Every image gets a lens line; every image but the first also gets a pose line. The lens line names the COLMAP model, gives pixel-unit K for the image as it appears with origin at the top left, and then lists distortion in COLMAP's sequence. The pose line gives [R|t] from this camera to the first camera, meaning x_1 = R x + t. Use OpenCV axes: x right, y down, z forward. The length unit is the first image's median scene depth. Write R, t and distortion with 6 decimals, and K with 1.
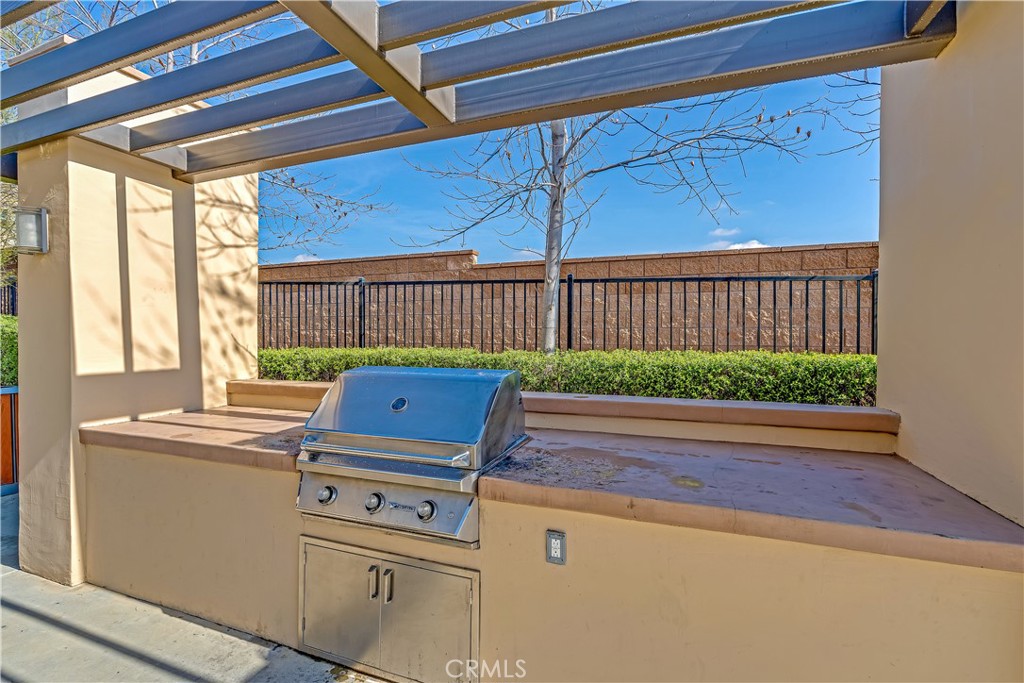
lens RADIAL K [[452.7, 0, 512.2], [0, 452.7, 338.2], [0, 0, 1]] dist [-0.000508, 0.000071]
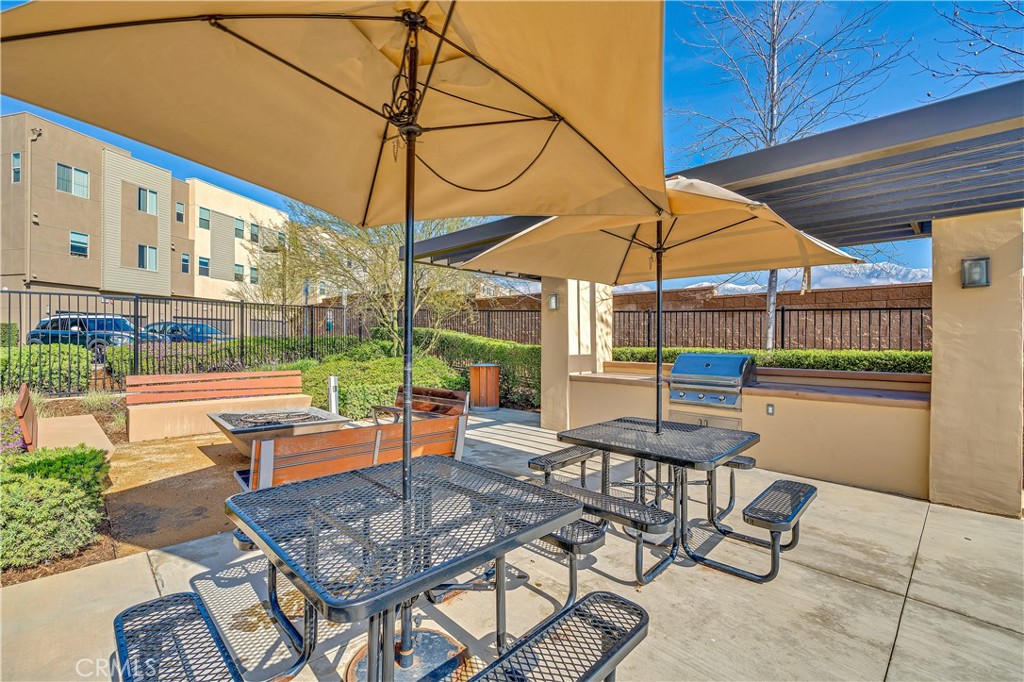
lens RADIAL K [[464.8, 0, 518.1], [0, 464.8, 339.5], [0, 0, 1]] dist [-0.000397, 0.000123]
pose [[0.914272, 0.005707, -0.405060, -0.095262], [-0.010666, 0.999893, -0.009987, 0.018184], [0.404960, 0.013451, 0.914236, -1.267601]]
